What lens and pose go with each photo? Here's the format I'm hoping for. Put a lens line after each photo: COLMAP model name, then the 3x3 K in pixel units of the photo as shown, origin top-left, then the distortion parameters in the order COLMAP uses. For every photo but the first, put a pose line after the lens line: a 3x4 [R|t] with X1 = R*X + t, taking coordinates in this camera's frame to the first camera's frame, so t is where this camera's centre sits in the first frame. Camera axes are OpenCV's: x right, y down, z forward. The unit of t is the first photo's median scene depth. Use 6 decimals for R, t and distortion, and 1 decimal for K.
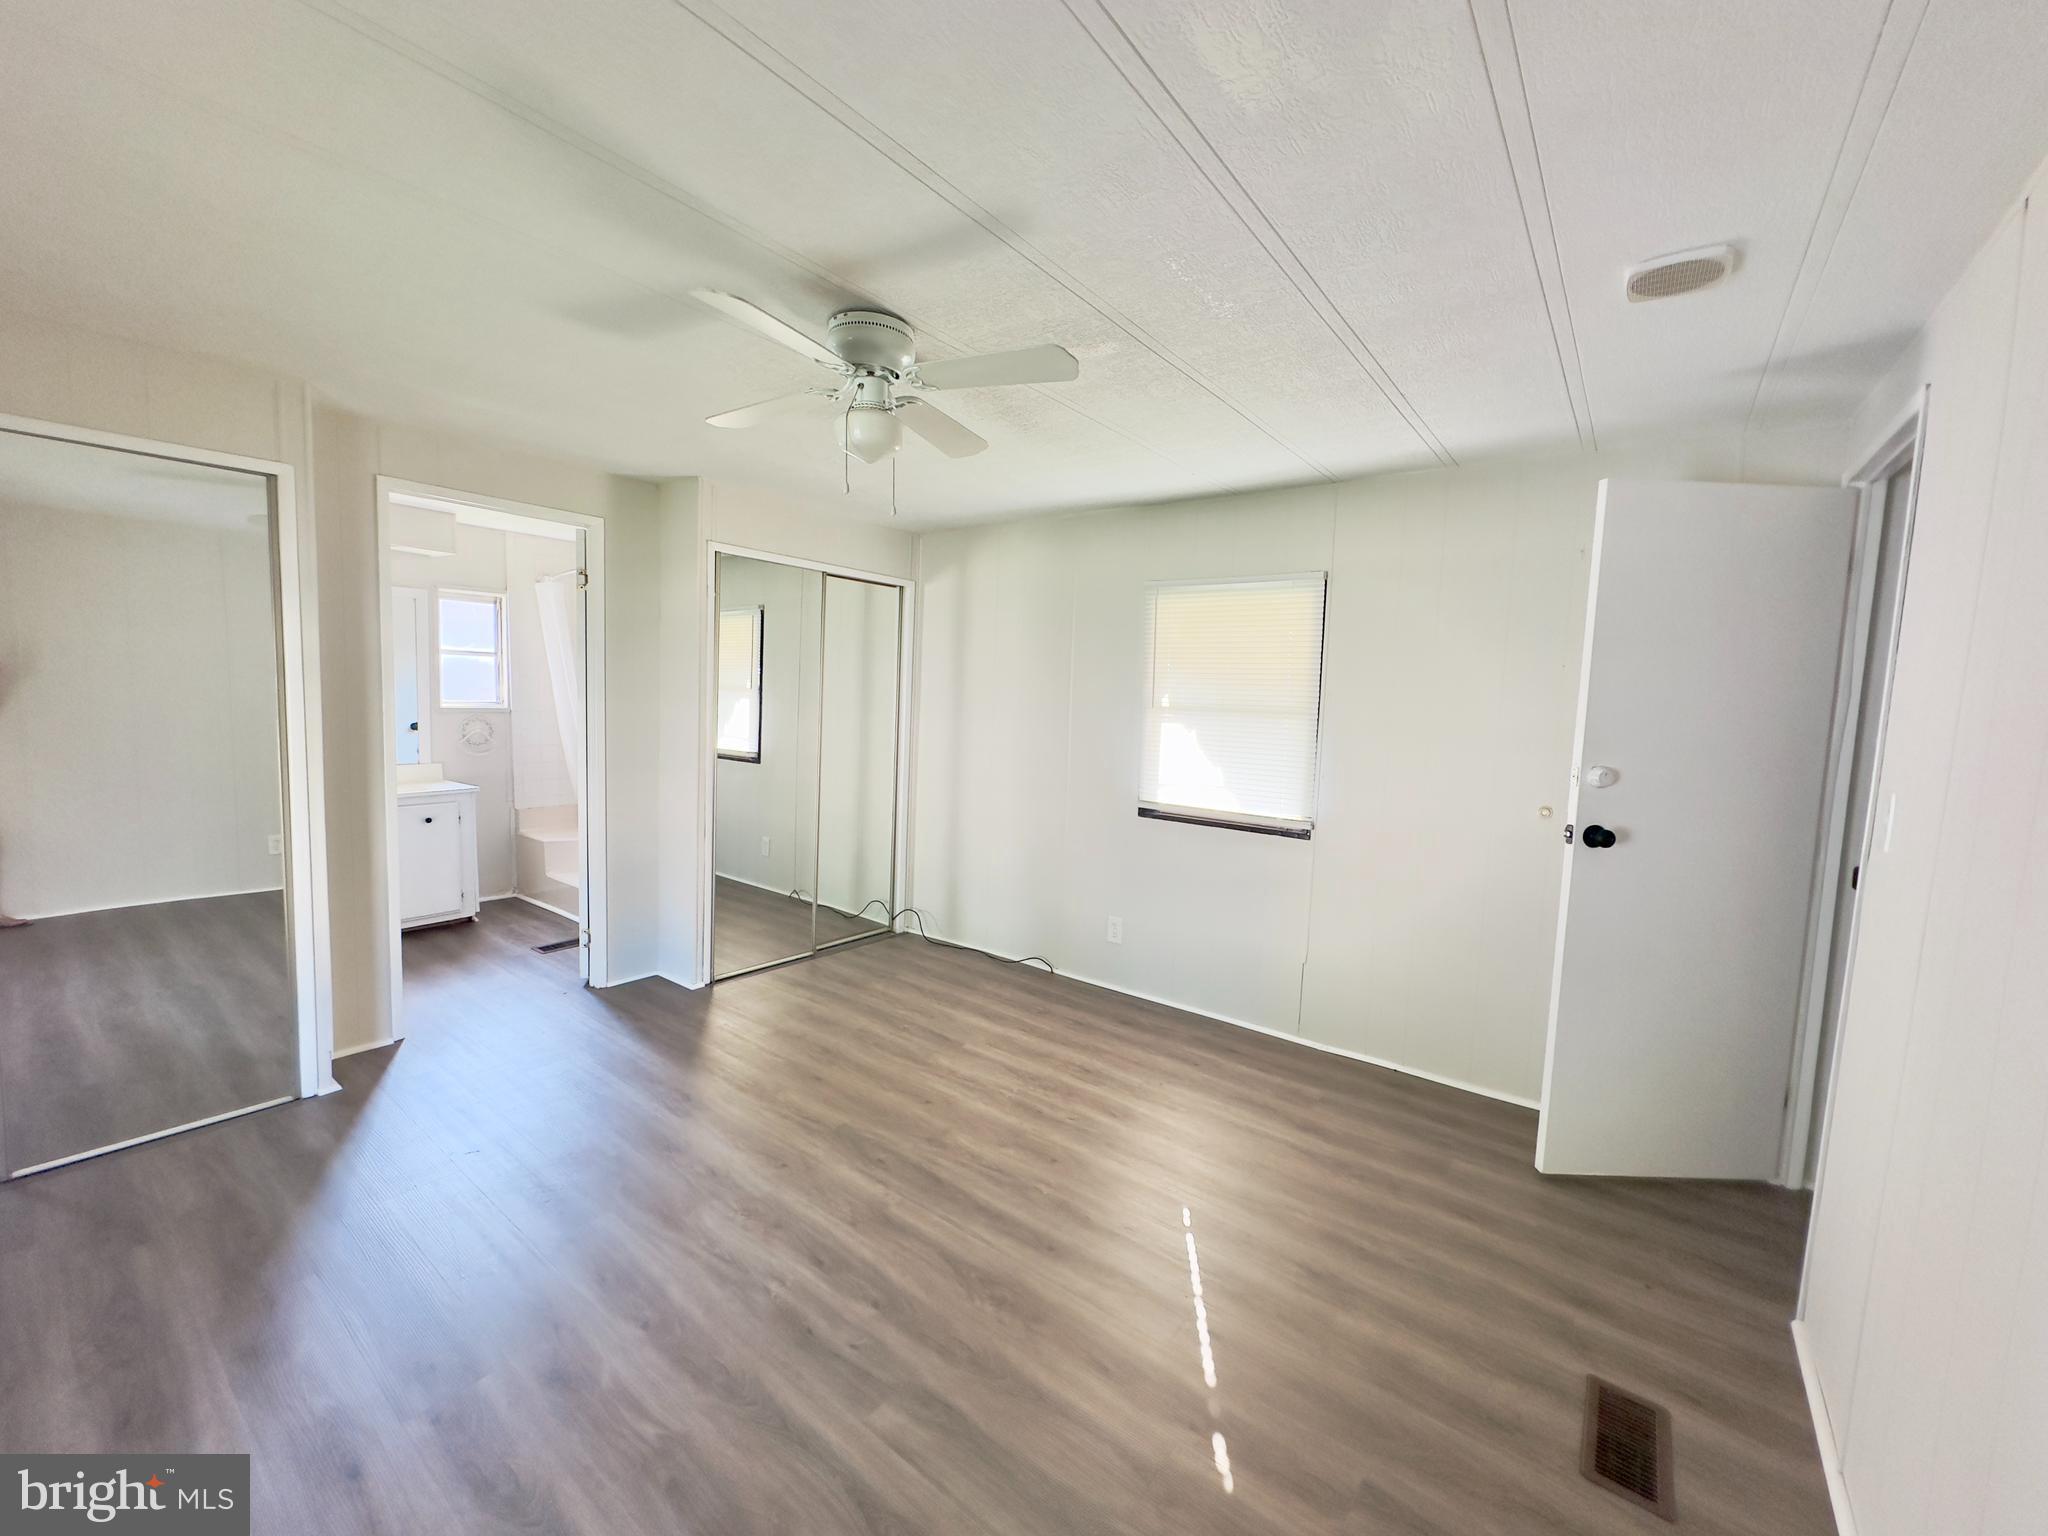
lens RADIAL K [[818.6, 0, 1024.0], [0, 818.6, 768.0], [0, 0, 1]] dist [-0.000608, 0.000077]
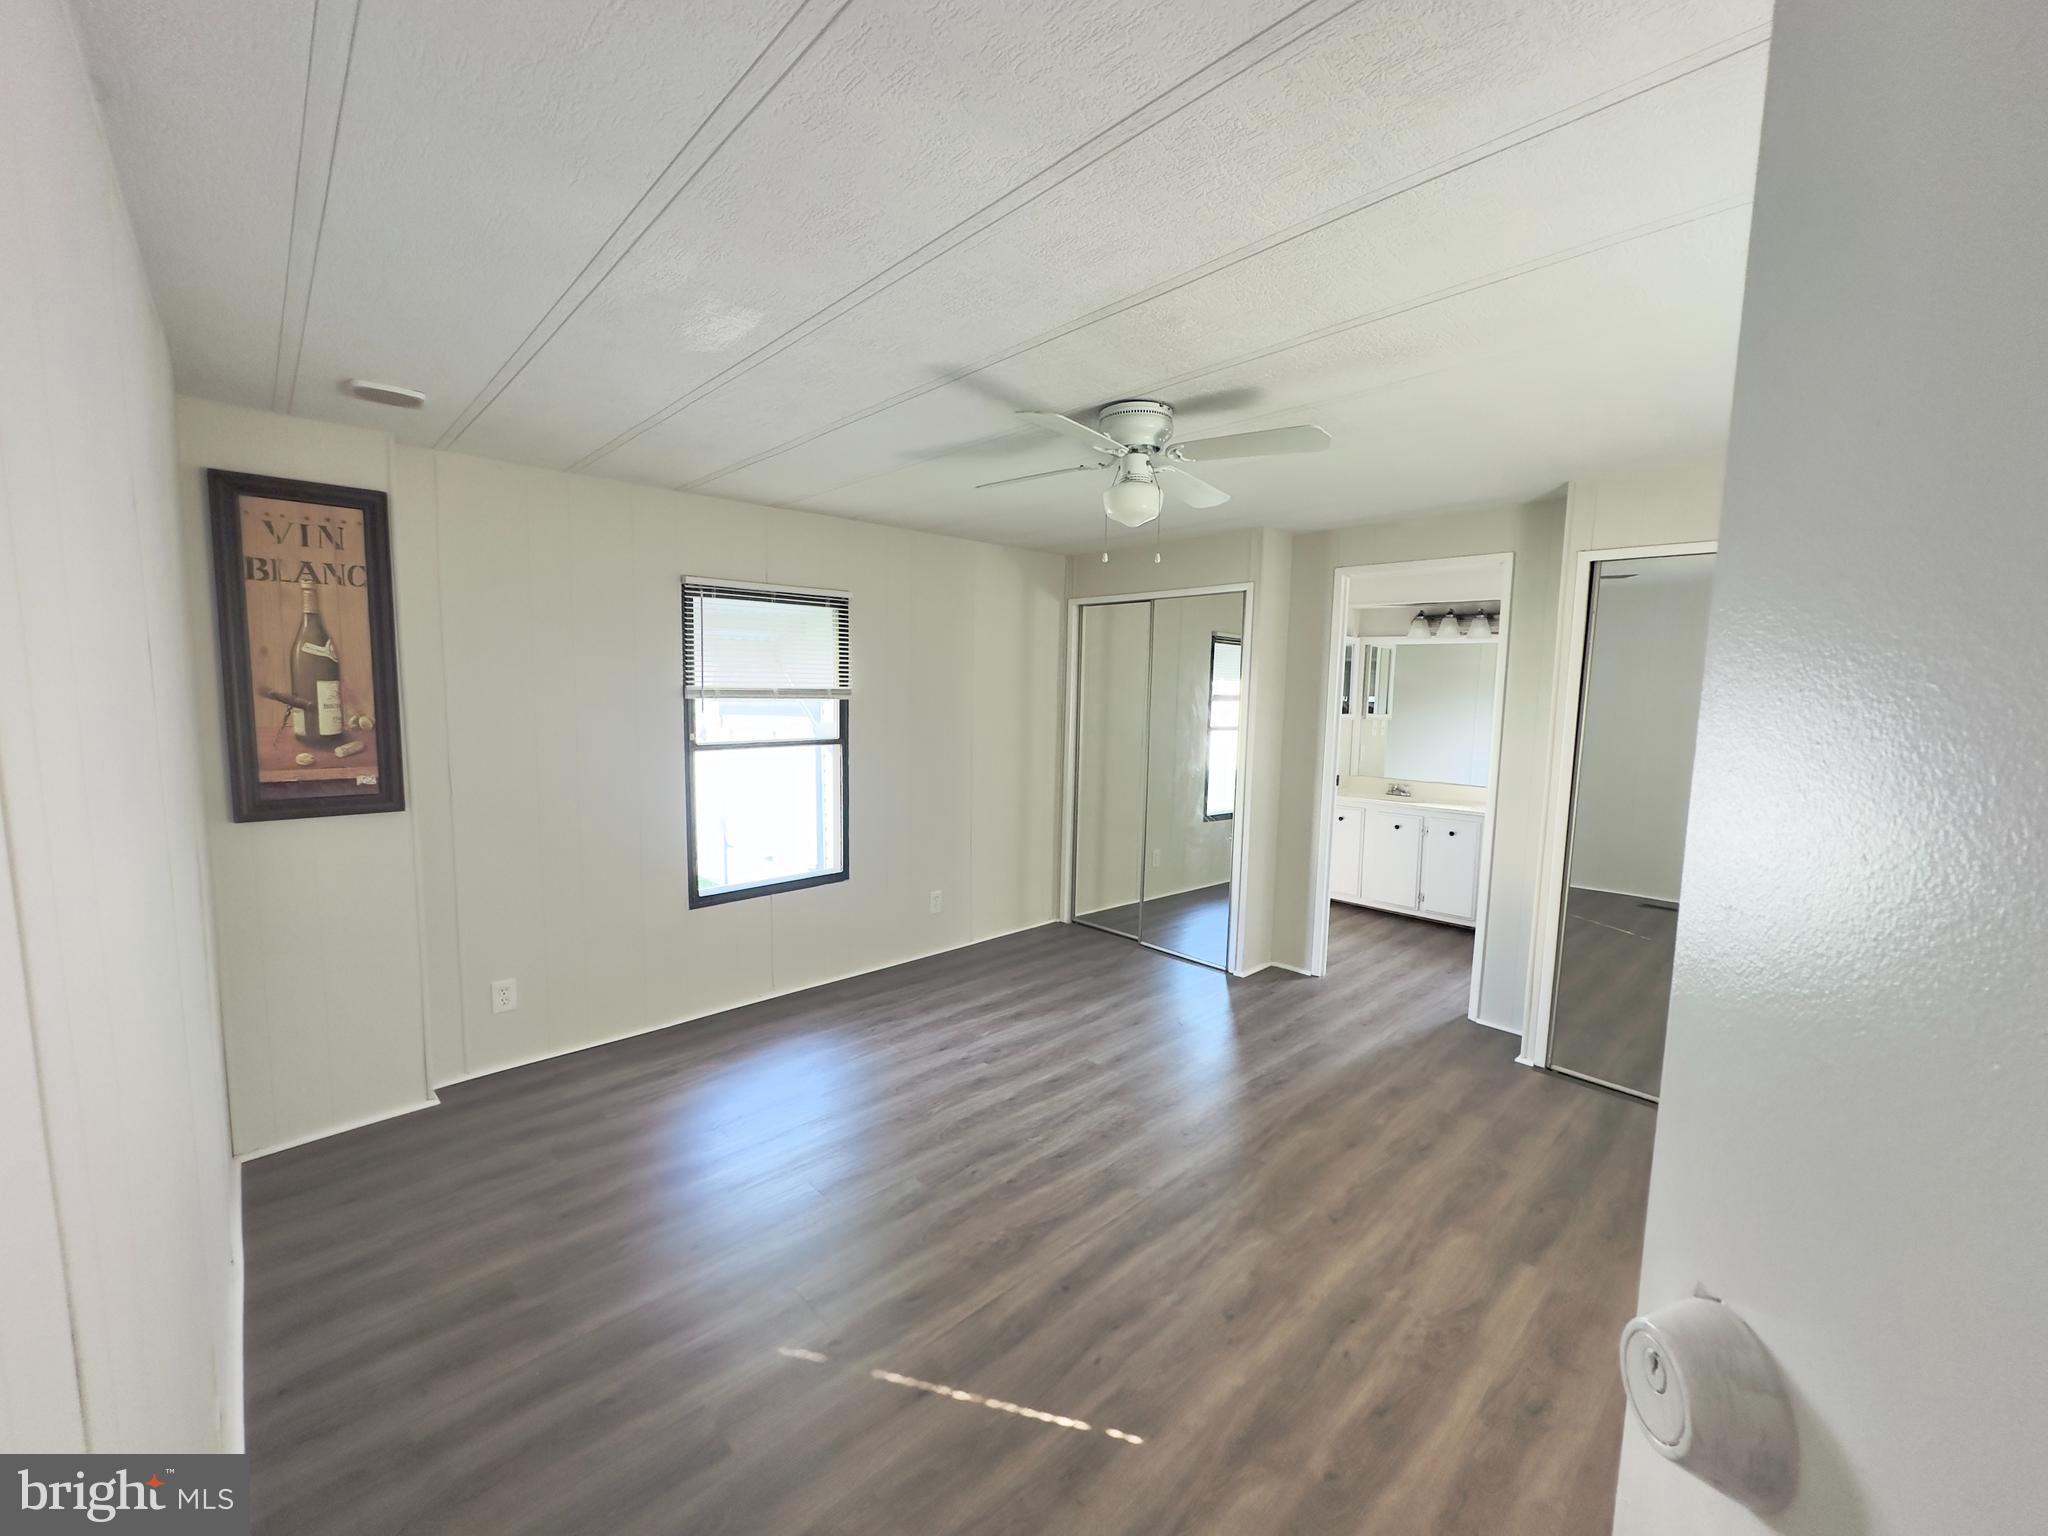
lens RADIAL K [[818.6, 0, 1024.0], [0, 818.6, 768.0], [0, 0, 1]] dist [-0.000608, 0.000077]
pose [[-0.159550, 0.059453, -0.985398, 0.946495], [-0.112741, 0.990557, 0.078019, -0.096474], [0.980731, 0.123543, -0.151340, 0.999849]]
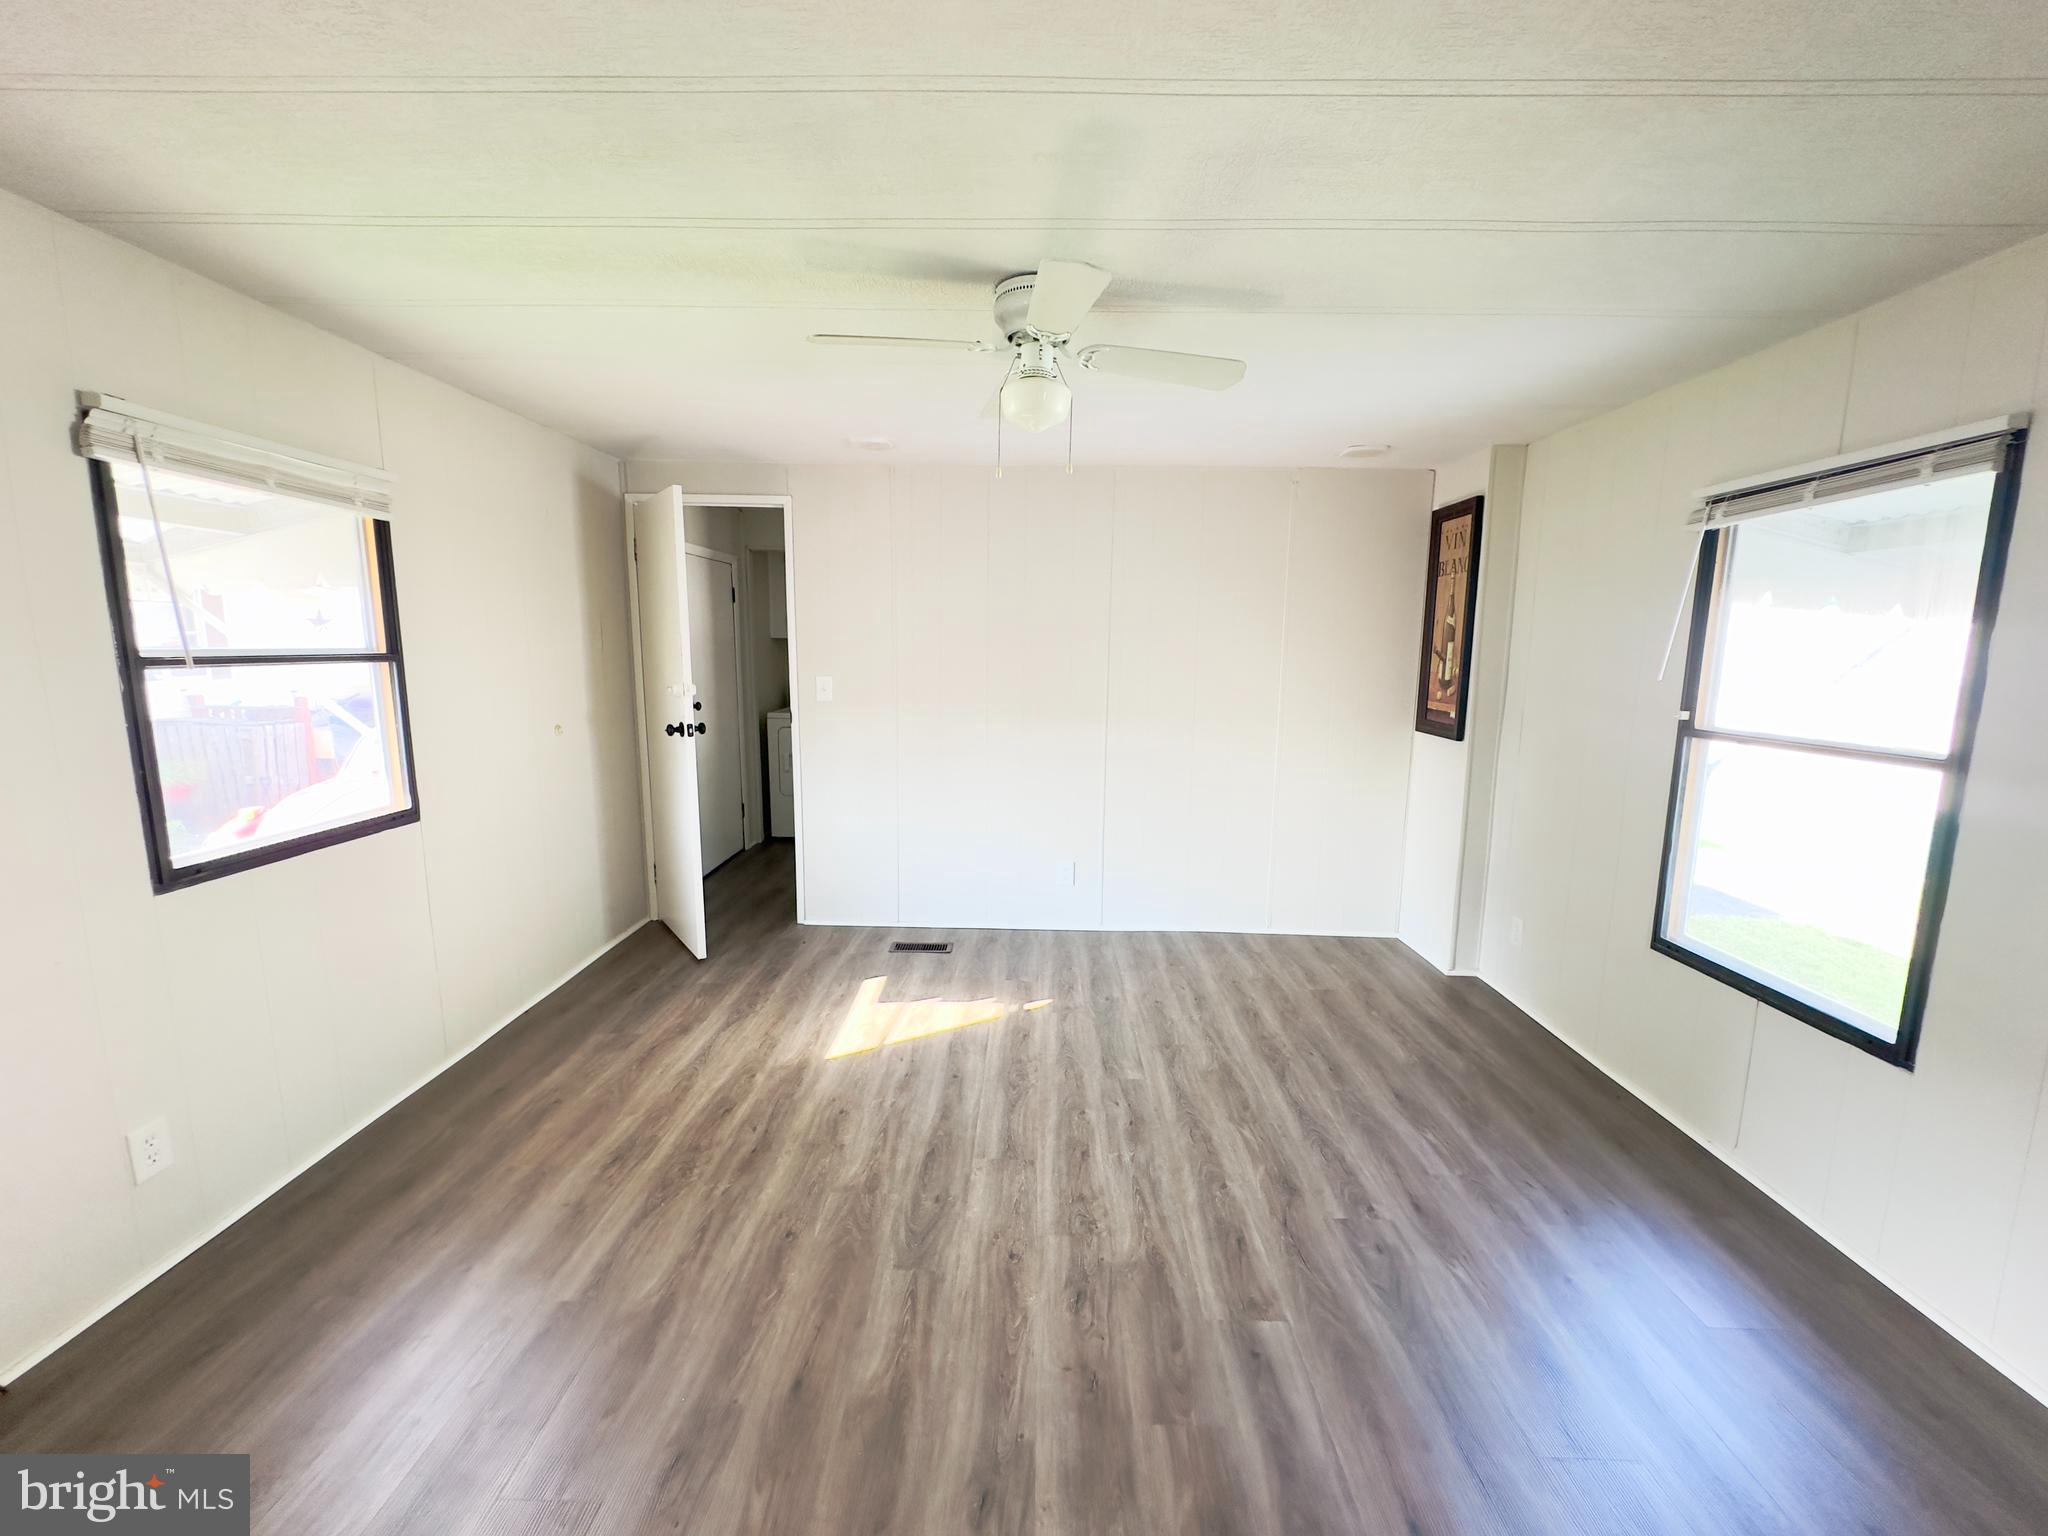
lens RADIAL K [[818.6, 0, 1024.0], [0, 818.6, 768.0], [0, 0, 1]] dist [-0.000608, 0.000077]
pose [[-0.592121, -0.167239, 0.788305, -0.967211], [0.037227, 0.971507, 0.234068, -0.195721], [-0.804989, 0.167943, -0.569024, 1.543559]]
